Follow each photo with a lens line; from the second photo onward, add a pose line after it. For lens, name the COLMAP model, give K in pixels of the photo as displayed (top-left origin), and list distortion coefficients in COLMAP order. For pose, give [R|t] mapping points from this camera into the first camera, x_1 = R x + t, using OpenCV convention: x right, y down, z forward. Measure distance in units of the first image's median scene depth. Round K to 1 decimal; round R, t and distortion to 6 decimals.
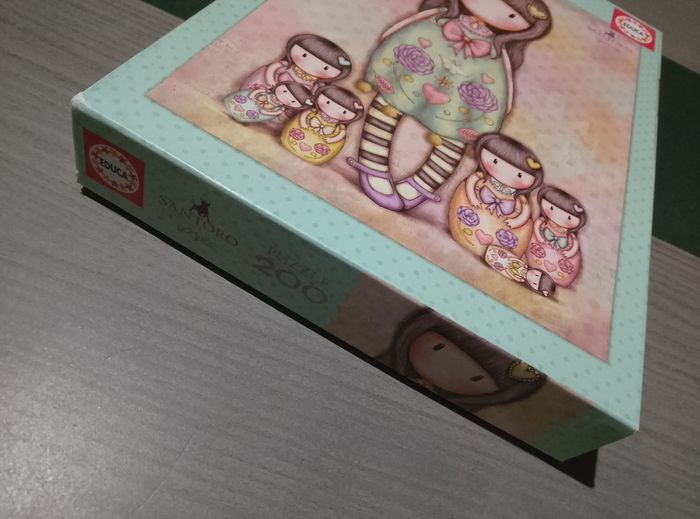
lens RADIAL K [[544.5, 0, 350.0], [0, 544.5, 259.5], [0, 0, 1]] dist [-0.009739, 0.002694]
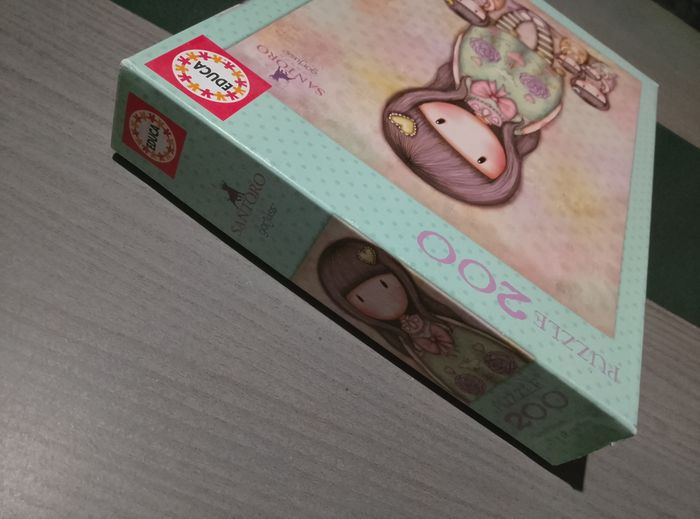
lens RADIAL K [[544.5, 0, 350.0], [0, 544.5, 259.5], [0, 0, 1]] dist [-0.009739, 0.002694]
pose [[-0.732957, -0.451707, -0.508659, 0.949479], [-0.353276, -0.386251, 0.852060, -1.548269], [-0.581352, 0.804221, 0.123528, 1.544463]]
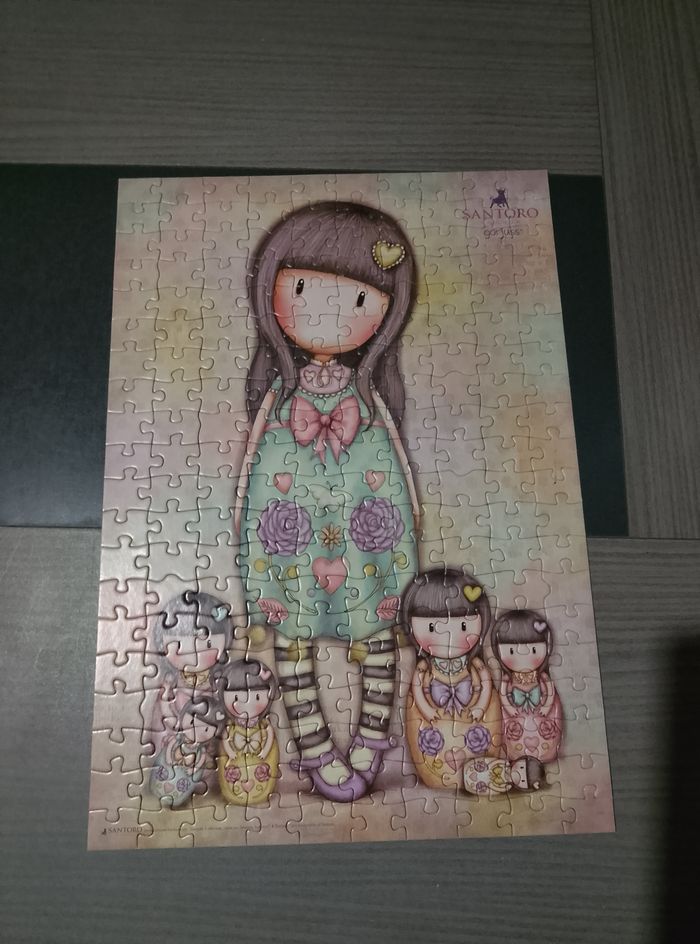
lens RADIAL K [[734.3, 0, 350.0], [0, 734.3, 472.0], [0, 0, 1]] dist [-0.009739, 0.002694]
pose [[0.858898, -0.469641, -0.204282, 0.510754], [0.511475, 0.766176, 0.389060, -0.889767], [-0.026203, -0.438648, 0.898277, 0.060355]]
